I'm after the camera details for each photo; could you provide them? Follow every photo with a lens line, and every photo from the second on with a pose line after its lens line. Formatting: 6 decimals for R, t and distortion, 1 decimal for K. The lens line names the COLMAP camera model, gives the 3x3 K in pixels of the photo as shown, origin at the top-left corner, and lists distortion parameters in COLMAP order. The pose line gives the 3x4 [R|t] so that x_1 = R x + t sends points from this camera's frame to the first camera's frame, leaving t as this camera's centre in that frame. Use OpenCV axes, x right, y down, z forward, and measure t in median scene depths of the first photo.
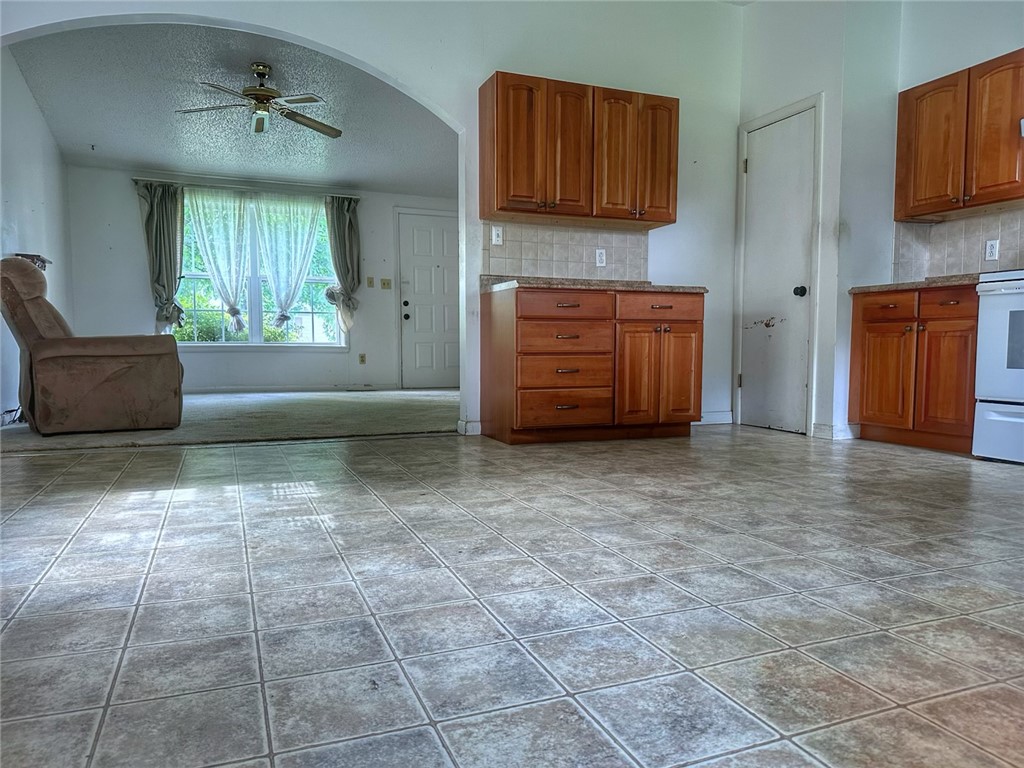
lens RADIAL K [[703.3, 0, 515.0], [0, 703.3, 403.7], [0, 0, 1]] dist [0.056393, -0.077036]
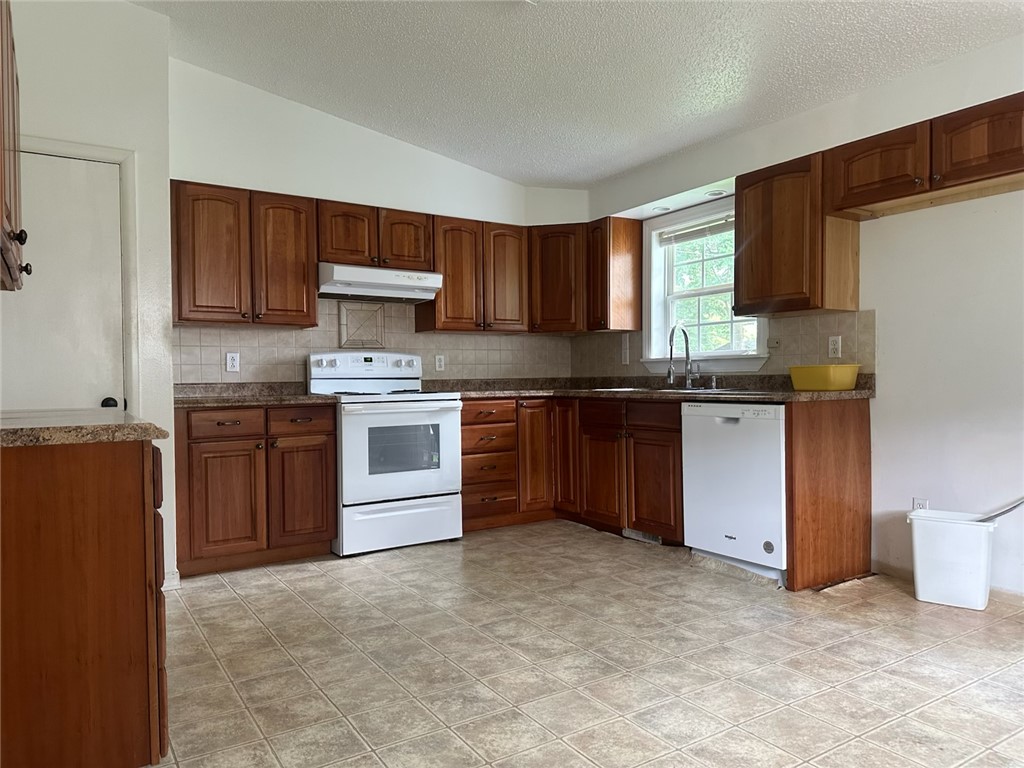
lens RADIAL K [[712.4, 0, 512.0], [0, 712.4, 384.0], [0, 0, 1]] dist [0.066329, -0.073474]
pose [[-0.184702, -0.010649, 0.982737, -0.438106], [0.090974, 0.995463, 0.027885, -0.175114], [-0.978575, 0.094554, -0.182895, 0.790061]]
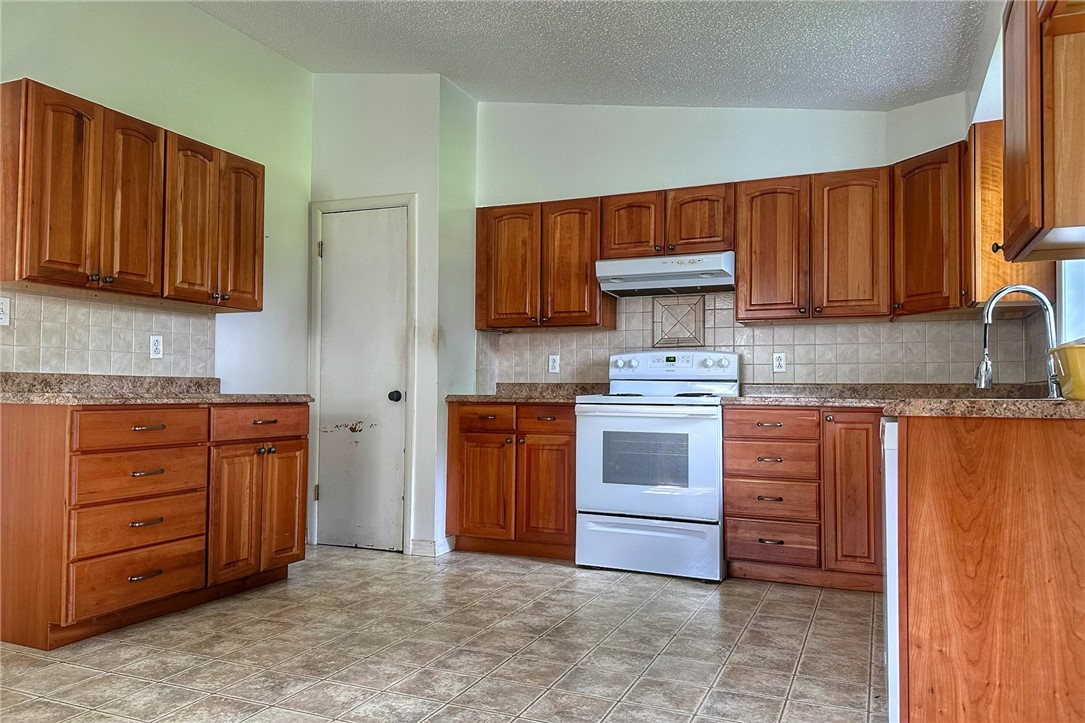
lens RADIAL K [[766.1, 0, 542.5], [0, 766.1, 361.5], [0, 0, 1]] dist [0.114797, -0.174859]
pose [[0.715053, 0.032219, 0.698327, -0.177115], [0.051103, 0.993856, -0.098181, -0.102567], [-0.697200, 0.105891, 0.709013, 0.161357]]
